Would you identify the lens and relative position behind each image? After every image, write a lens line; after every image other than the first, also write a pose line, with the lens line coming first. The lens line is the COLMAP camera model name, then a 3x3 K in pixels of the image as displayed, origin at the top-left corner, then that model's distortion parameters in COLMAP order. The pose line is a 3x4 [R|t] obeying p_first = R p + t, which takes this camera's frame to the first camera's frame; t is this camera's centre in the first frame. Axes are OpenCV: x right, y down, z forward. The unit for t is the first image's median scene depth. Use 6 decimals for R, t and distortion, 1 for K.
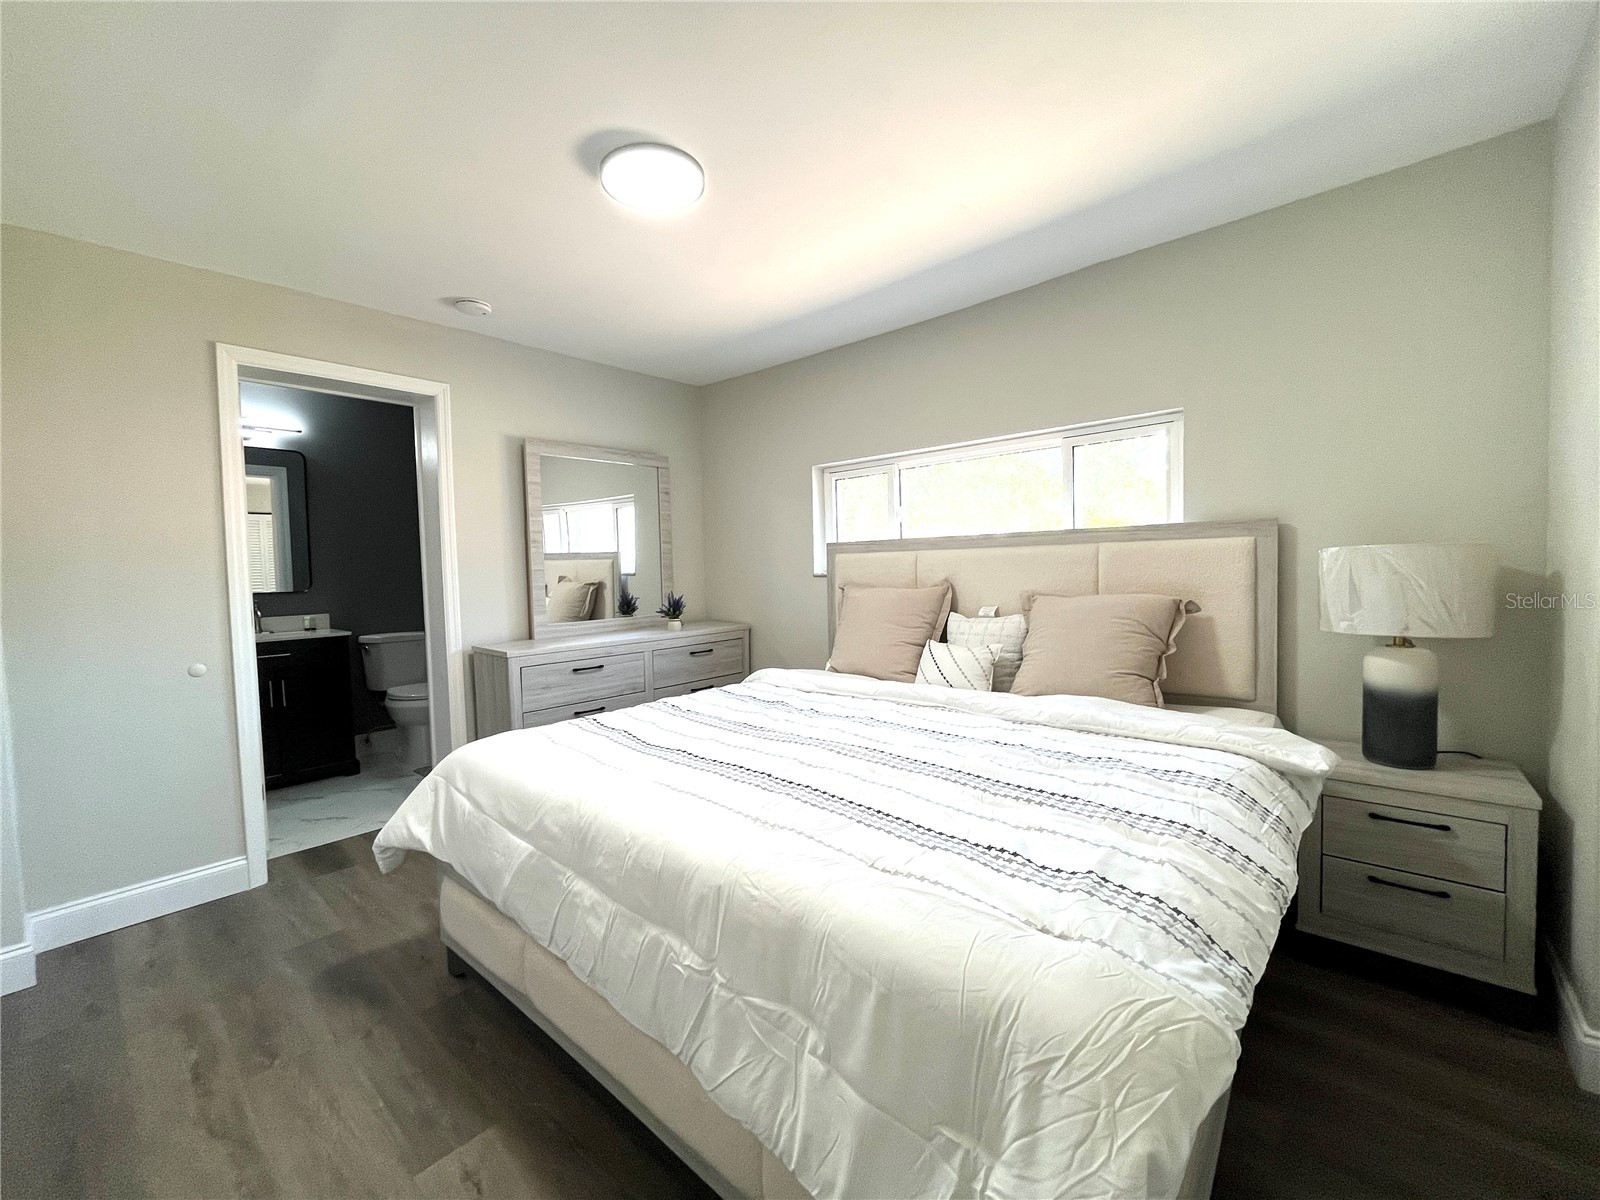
lens RADIAL K [[648.4, 0, 800.0], [0, 648.4, 600.0], [0, 0, 1]] dist [-0.001591, -0.000128]
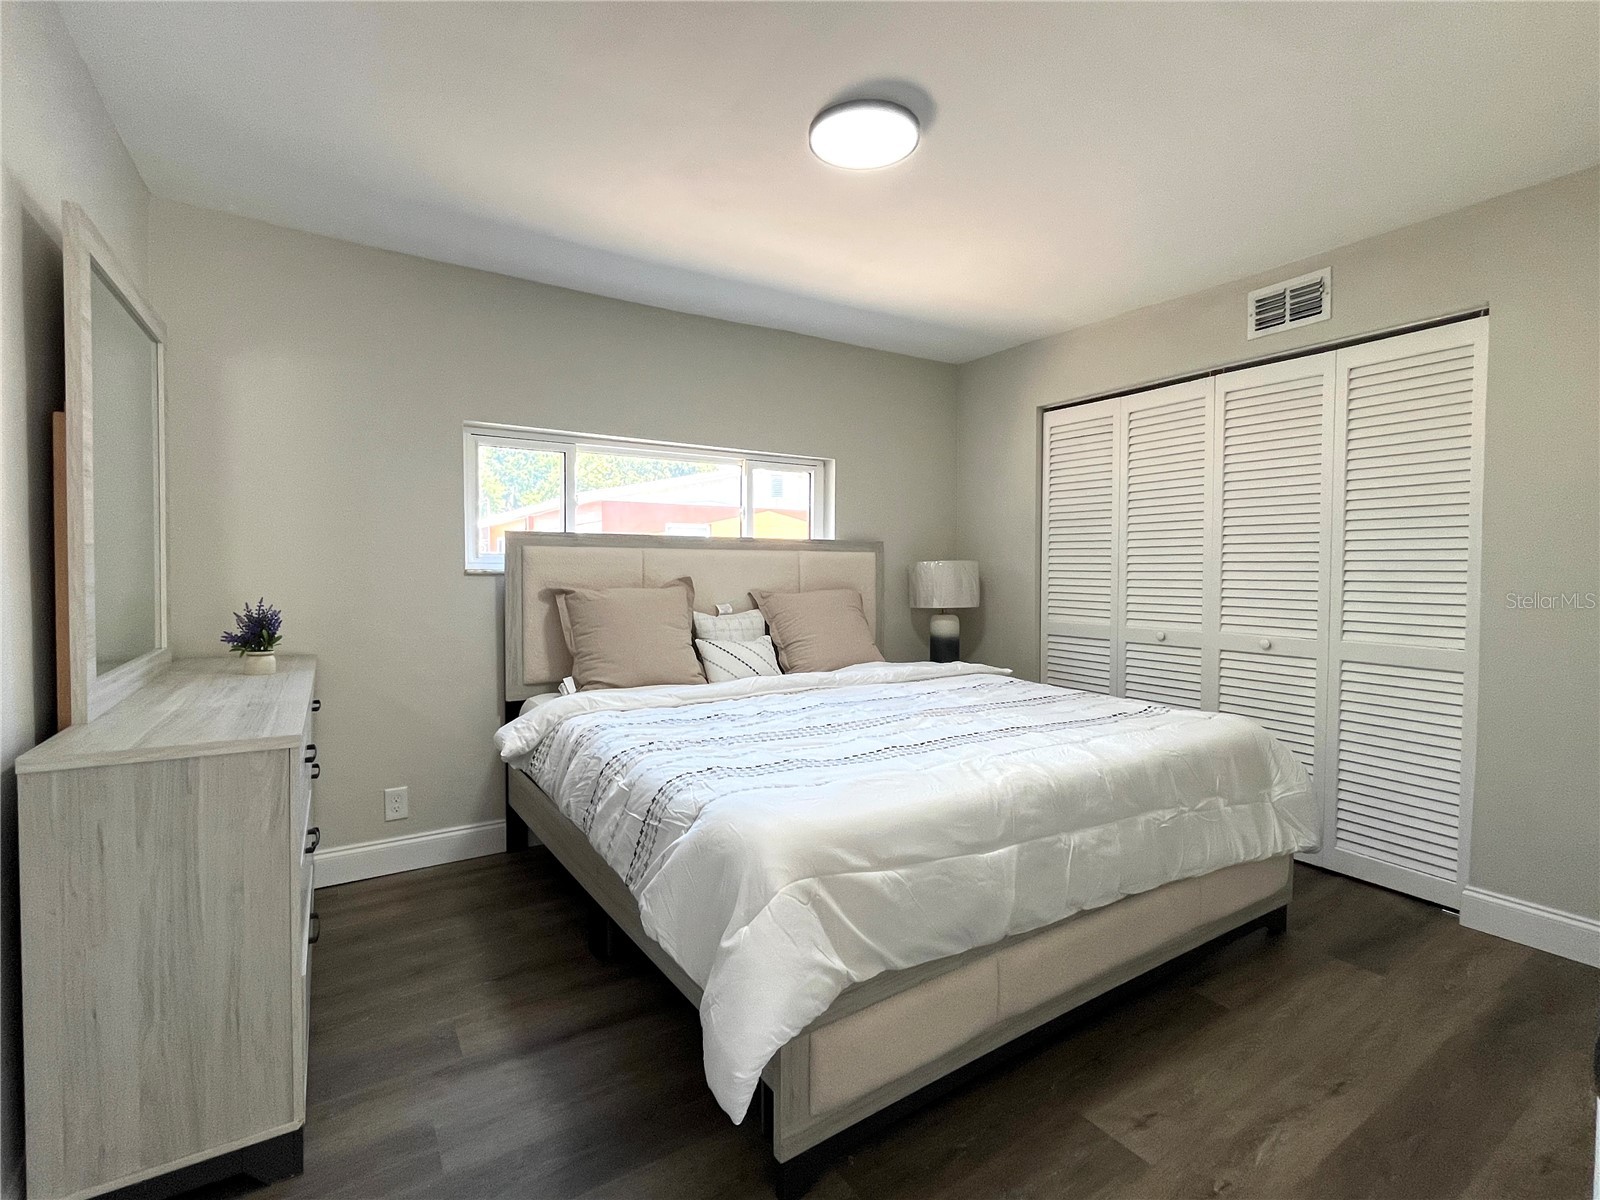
lens RADIAL K [[726.4, 0, 800.0], [0, 726.4, 600.0], [0, 0, 1]] dist [0.001213, 0.000146]
pose [[0.272844, -0.016775, 0.961912, -1.051022], [0.039594, 0.999197, 0.006195, 0.000944], [-0.961243, 0.036396, 0.273289, 0.690302]]
